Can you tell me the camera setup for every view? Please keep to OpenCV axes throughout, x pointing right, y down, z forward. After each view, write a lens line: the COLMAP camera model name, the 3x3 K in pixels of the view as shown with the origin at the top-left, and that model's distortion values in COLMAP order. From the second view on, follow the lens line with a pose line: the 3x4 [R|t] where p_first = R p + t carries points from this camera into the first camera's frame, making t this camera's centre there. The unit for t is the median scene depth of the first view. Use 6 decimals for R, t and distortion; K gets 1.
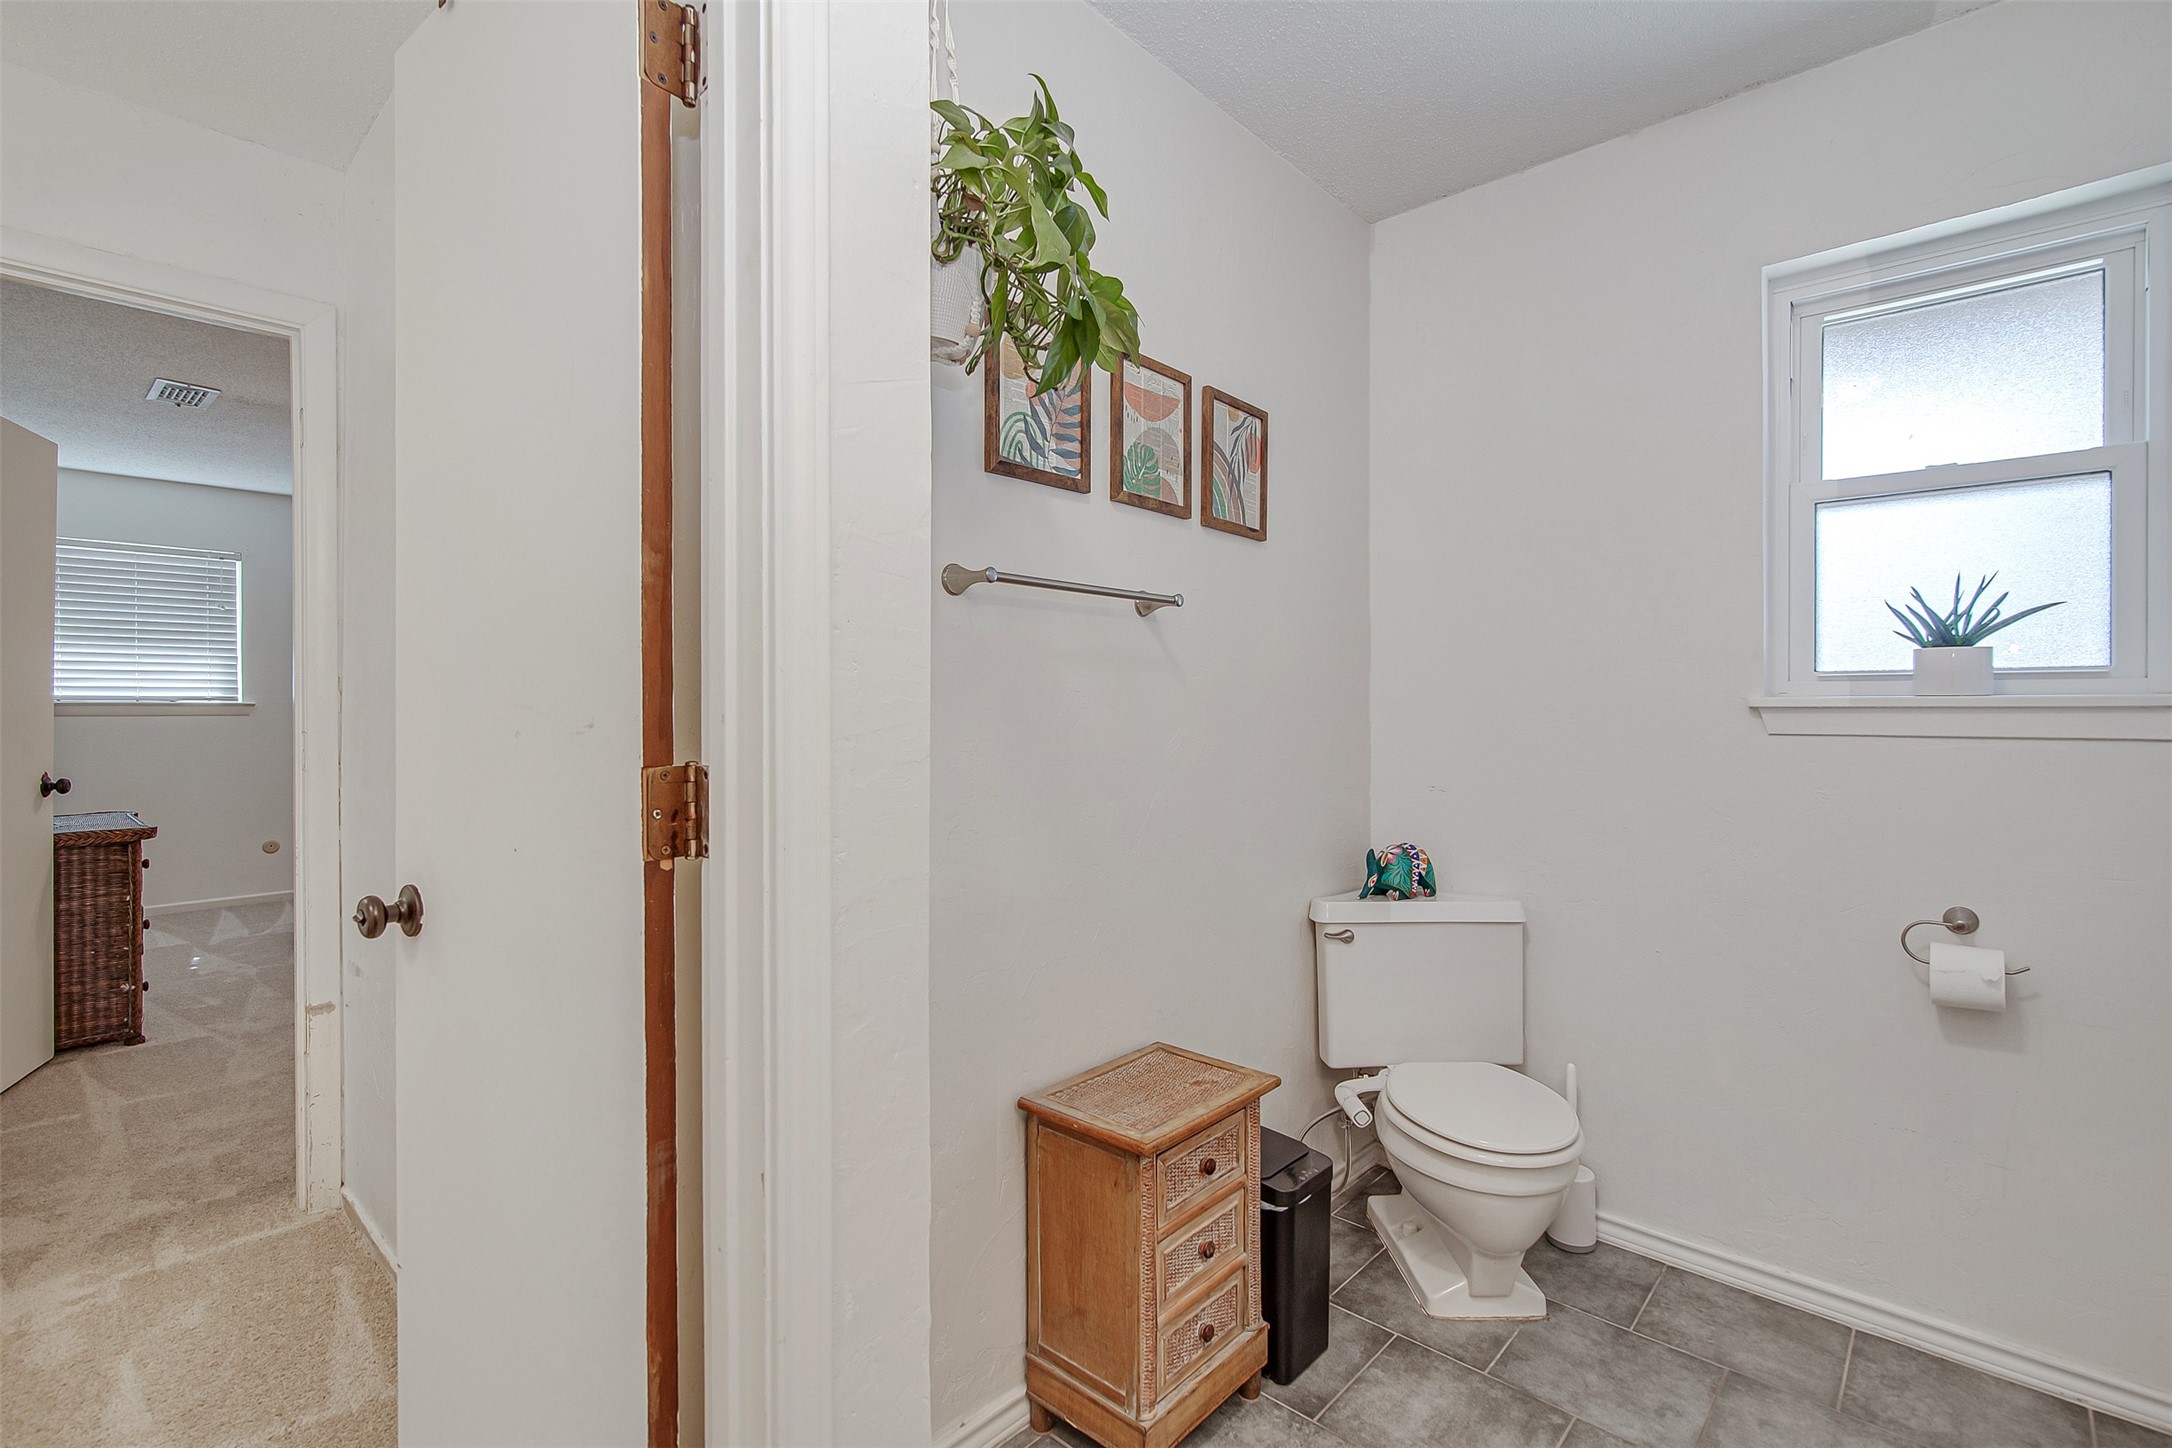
lens RADIAL K [[977.6, 0, 1079.3], [0, 977.6, 711.8], [0, 0, 1]] dist [0.002126, 0.000854]
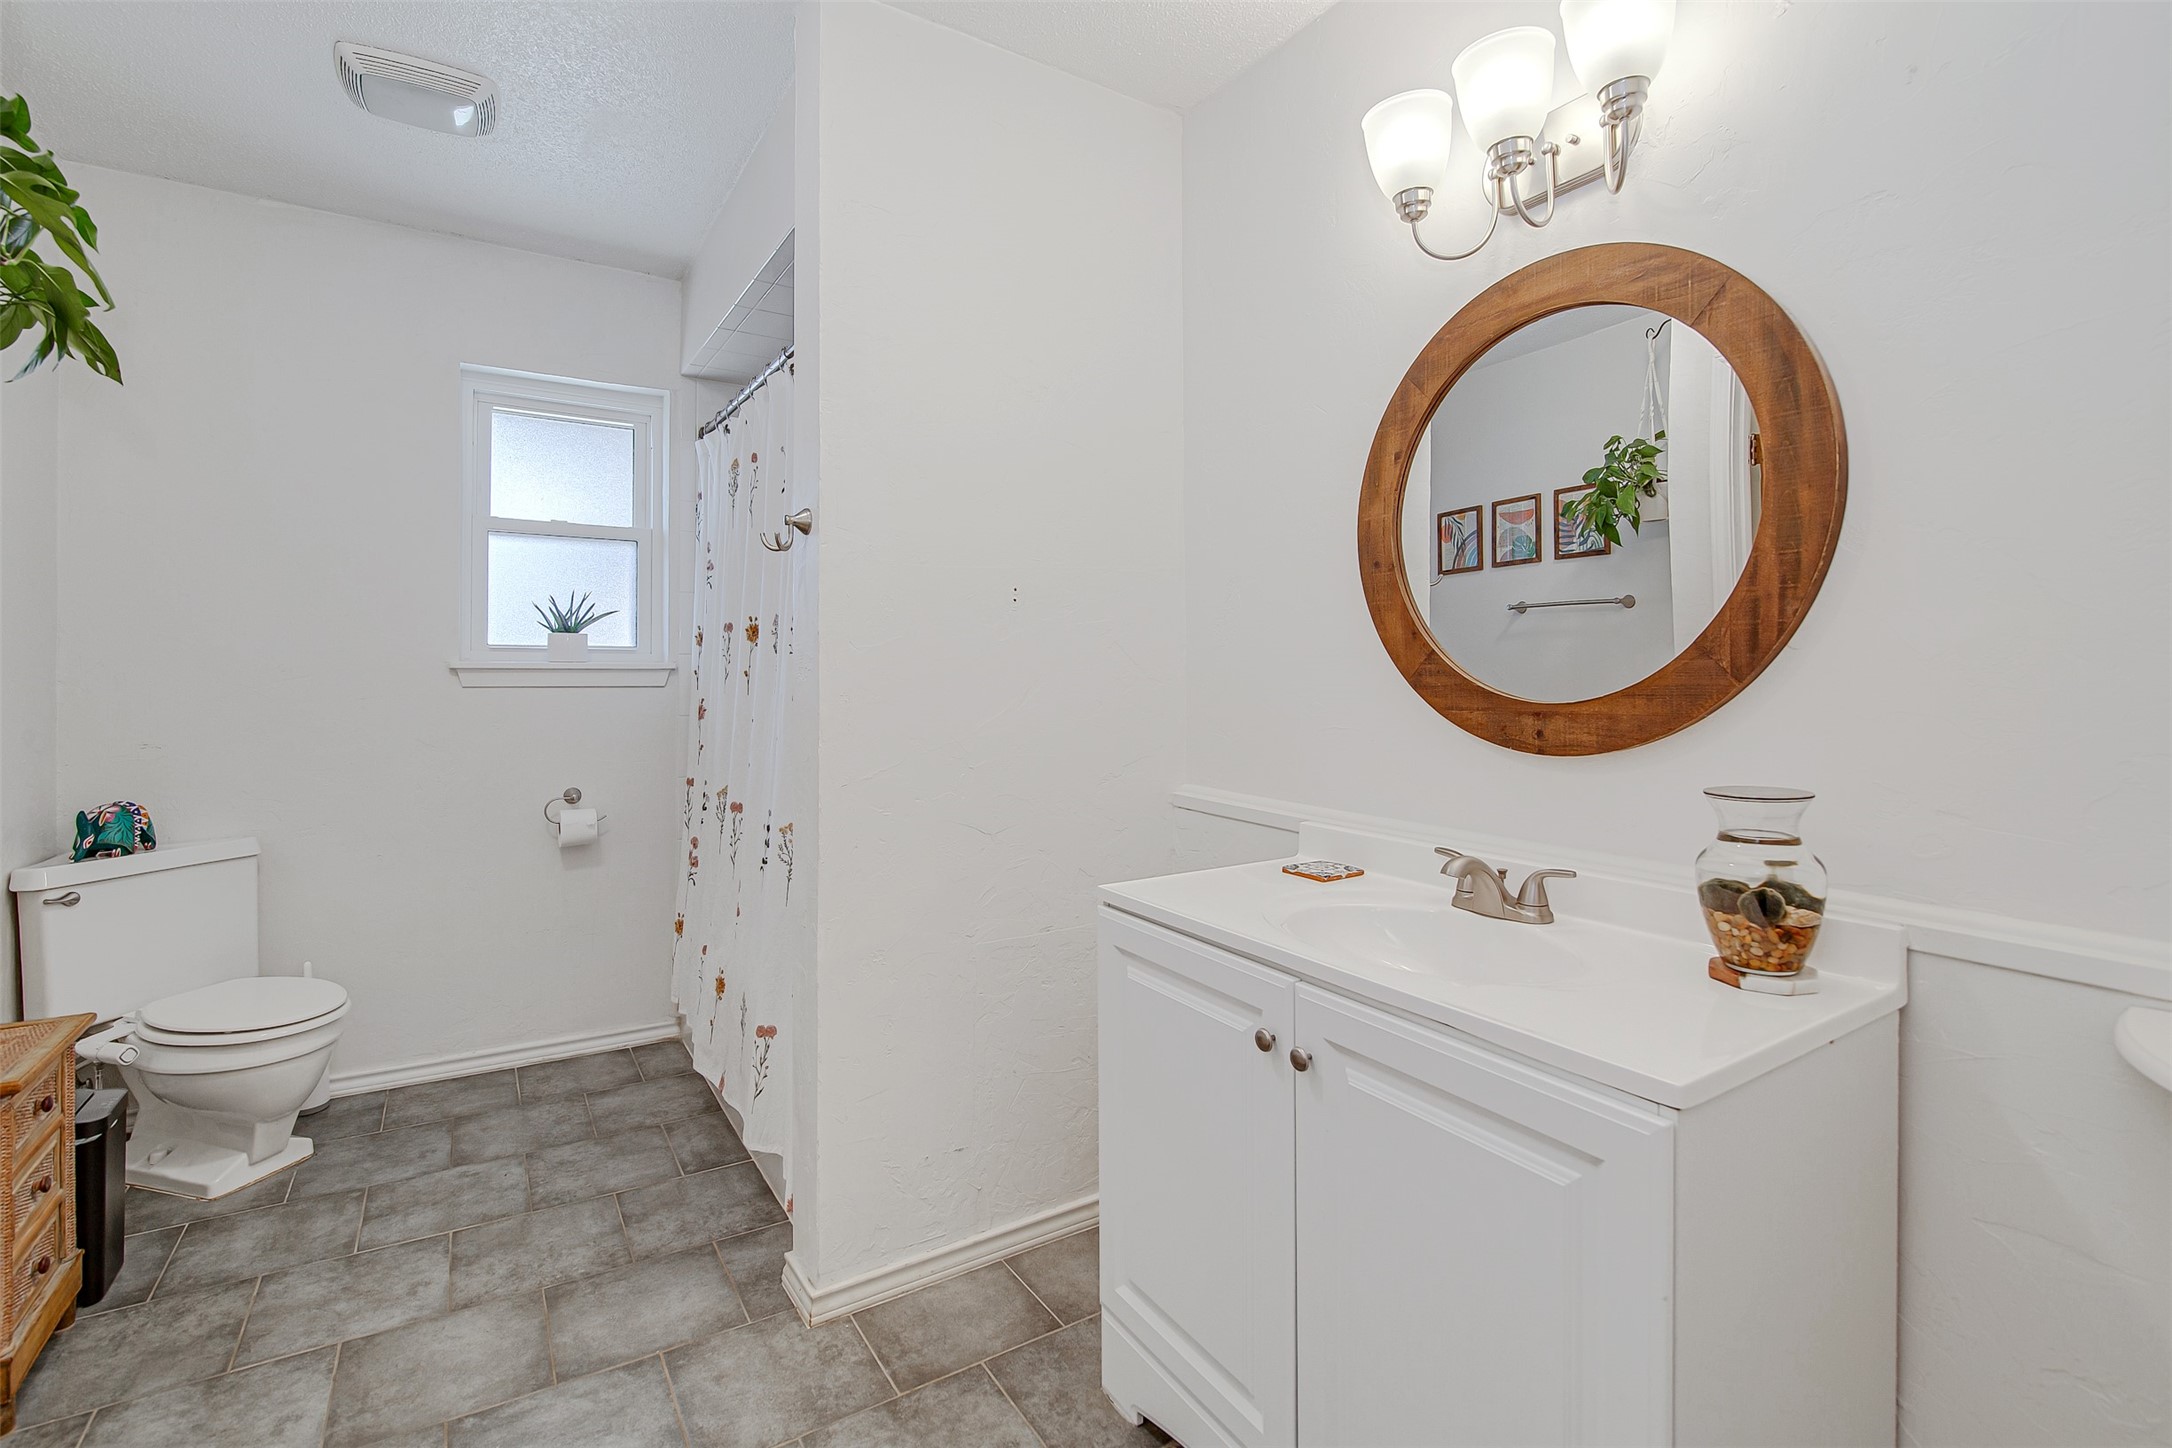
lens RADIAL K [[977.6, 0, 1081.1], [0, 977.6, 667.3], [0, 0, 1]] dist [0.002126, 0.000854]
pose [[0.261317, 0.008247, 0.965218, -0.496830], [-0.000908, 0.999965, -0.008298, 0.005287], [-0.965253, 0.001292, 0.261315, -0.283696]]
